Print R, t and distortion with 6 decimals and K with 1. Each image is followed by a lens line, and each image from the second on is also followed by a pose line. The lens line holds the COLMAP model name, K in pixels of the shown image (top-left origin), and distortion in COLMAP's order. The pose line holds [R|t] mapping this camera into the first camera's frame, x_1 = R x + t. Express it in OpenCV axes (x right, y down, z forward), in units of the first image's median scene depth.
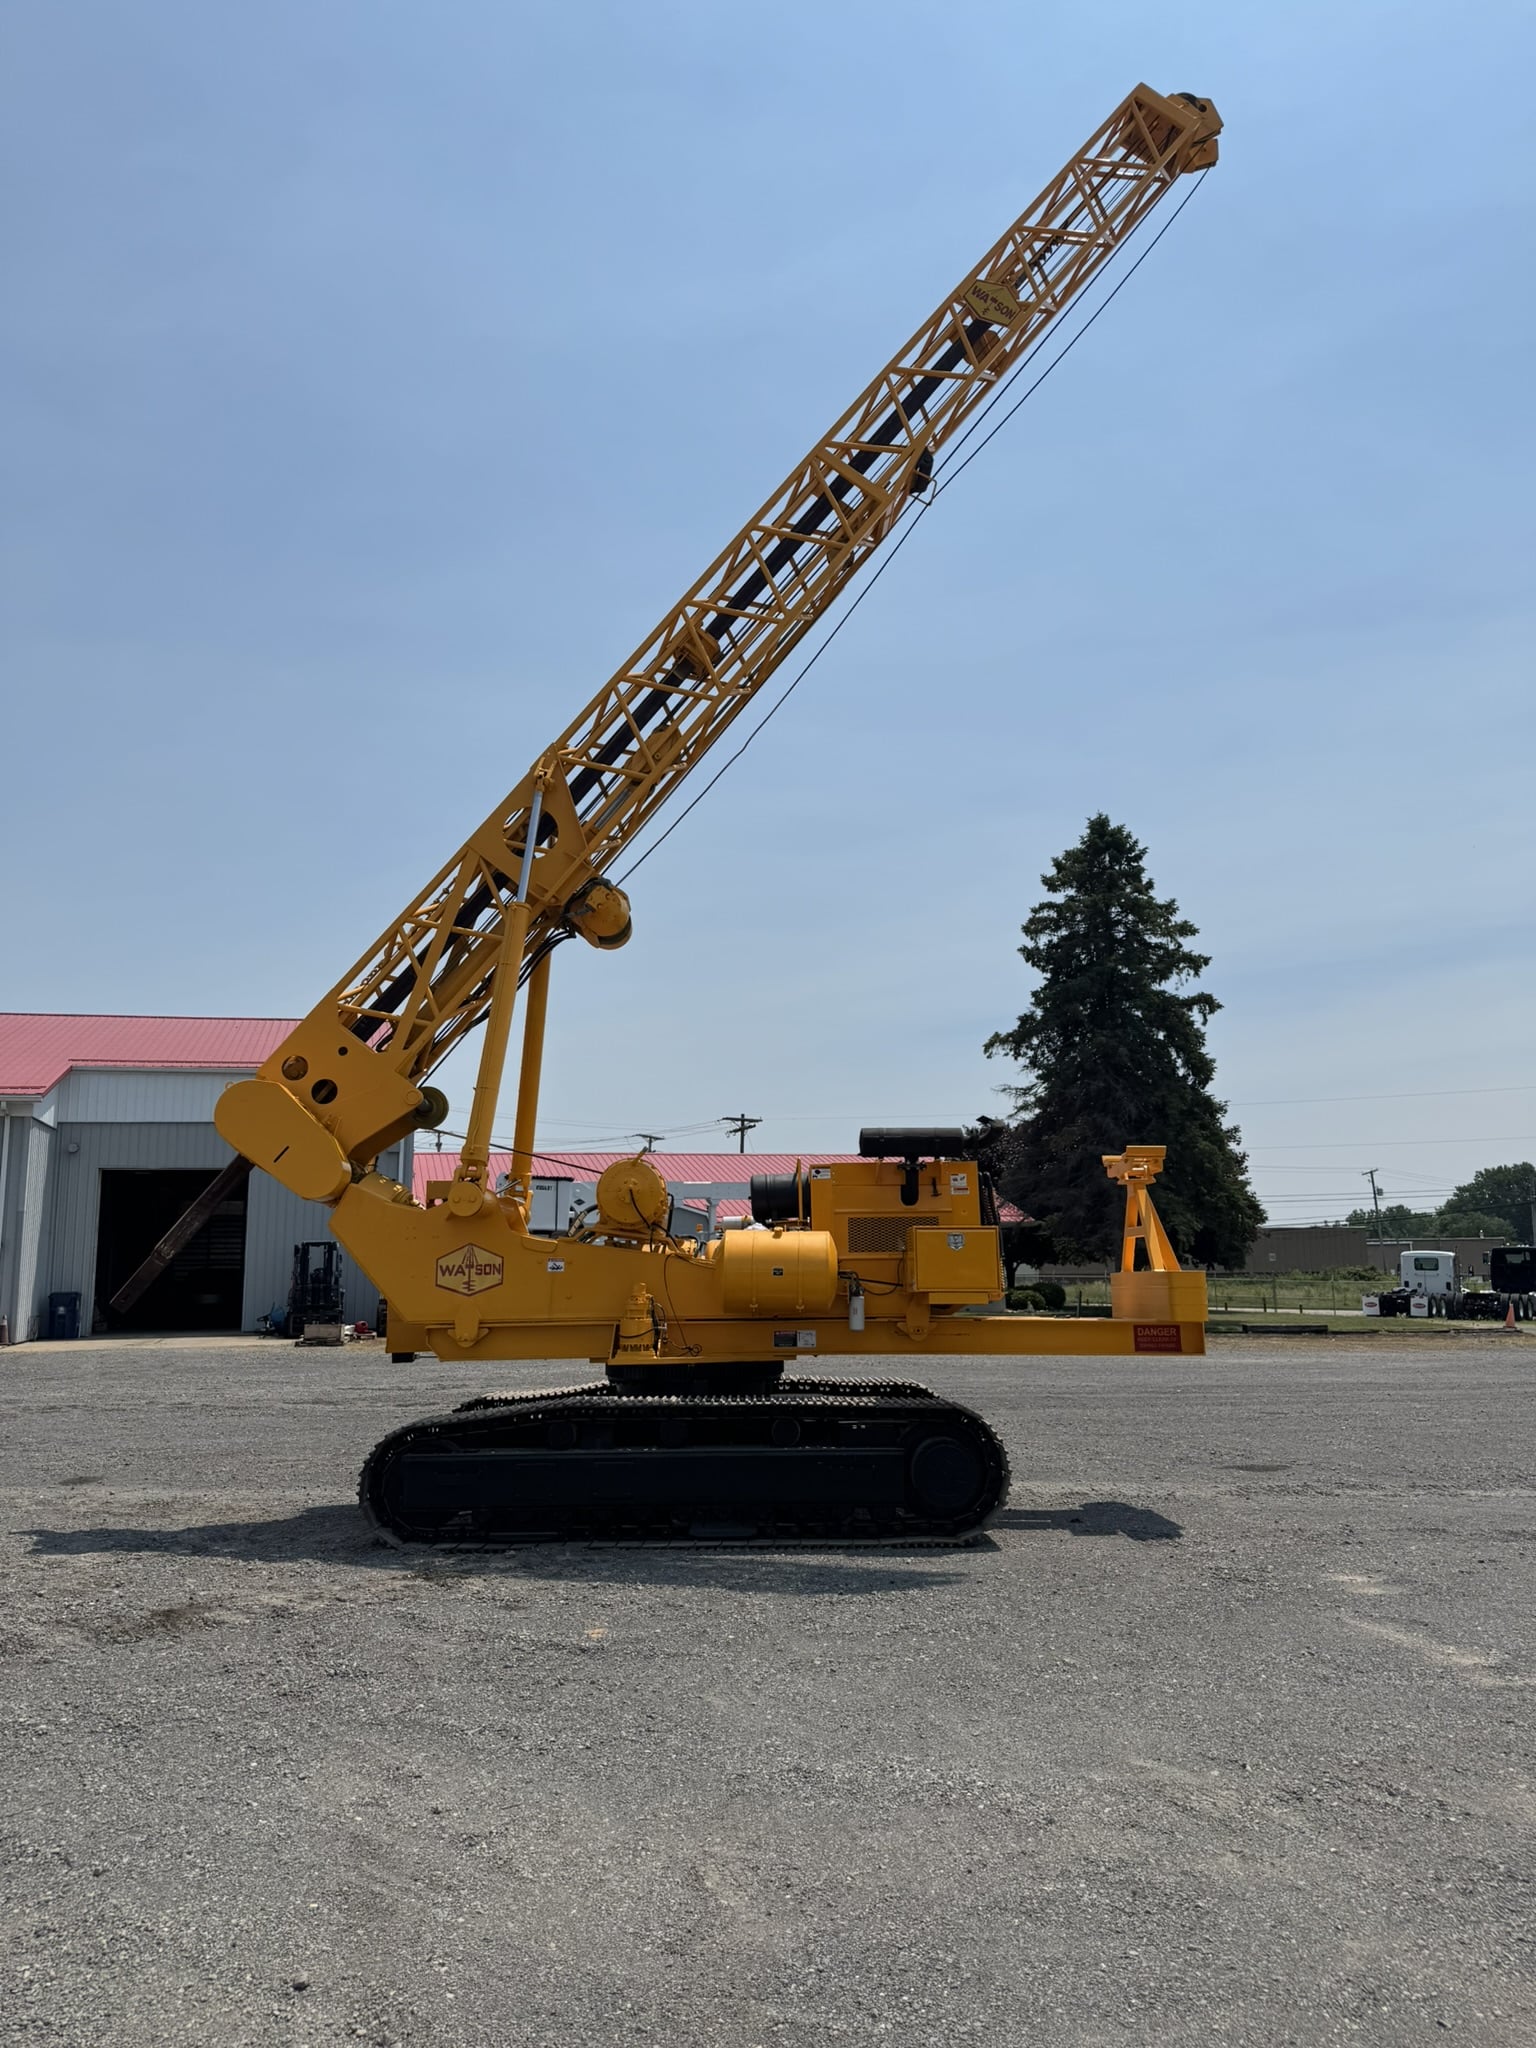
lens RADIAL K [[1483.1, 0, 772.7], [0, 1483.1, 1031.3], [0, 0, 1]] dist [0.054158, -0.000824]
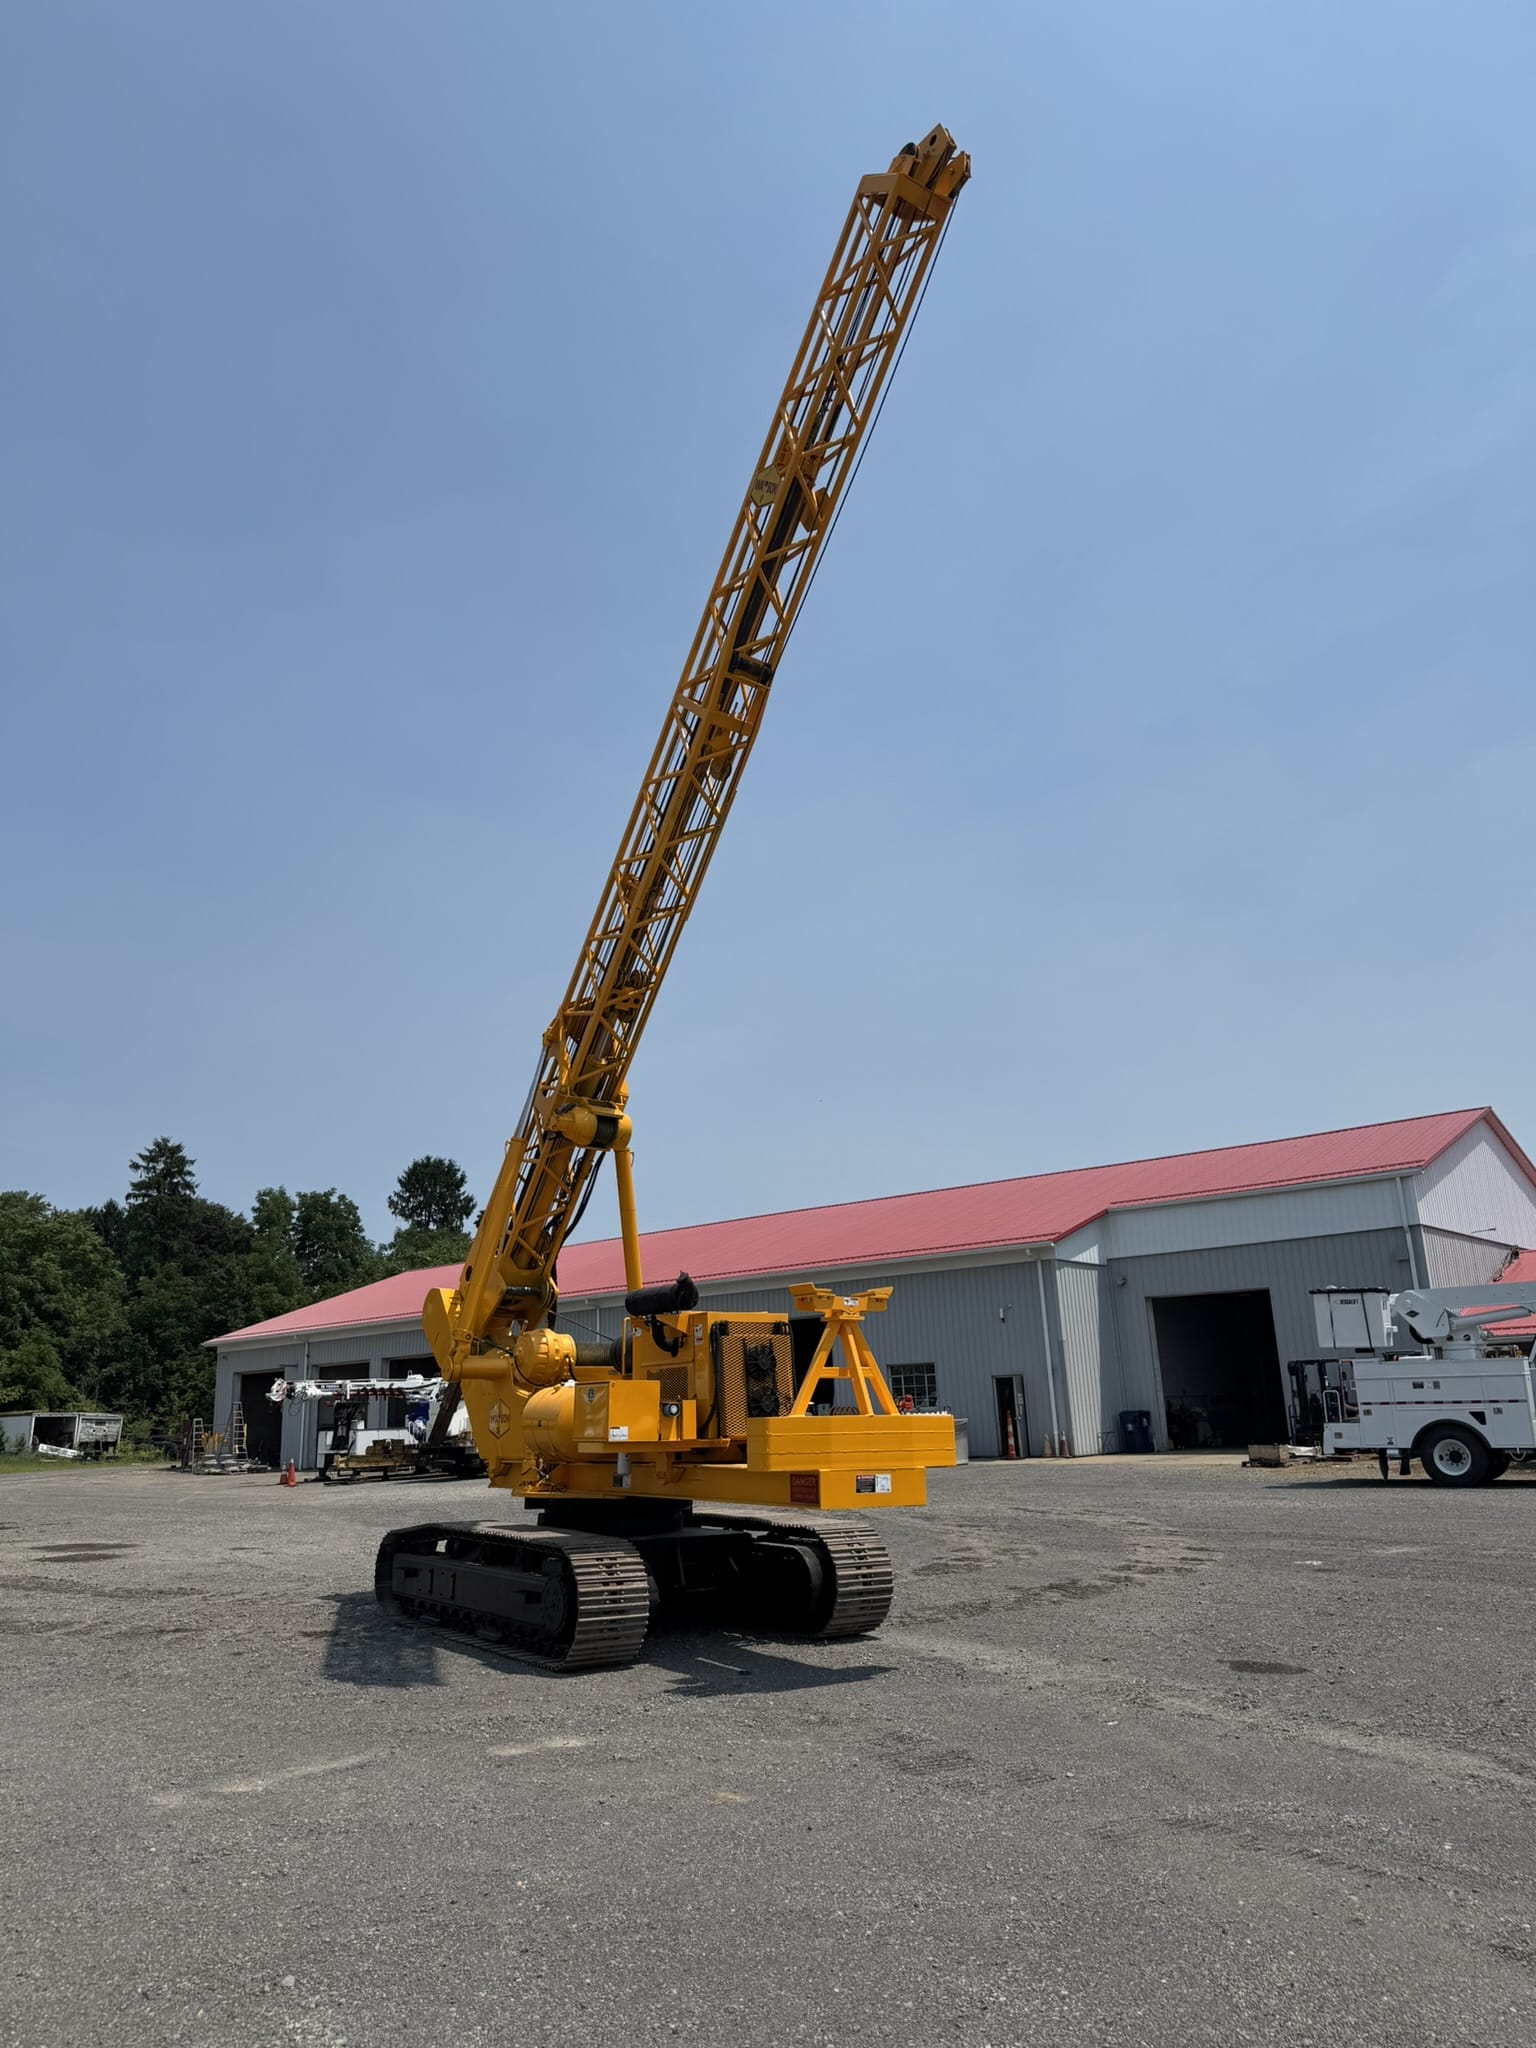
lens RADIAL K [[1483.1, 0, 772.7], [0, 1483.1, 1031.3], [0, 0, 1]] dist [0.054158, -0.000824]
pose [[0.590976, -0.211981, -0.778339, 1.032540], [0.161303, 0.976423, -0.143455, 0.044868], [0.790398, -0.040770, 0.611235, 0.393635]]
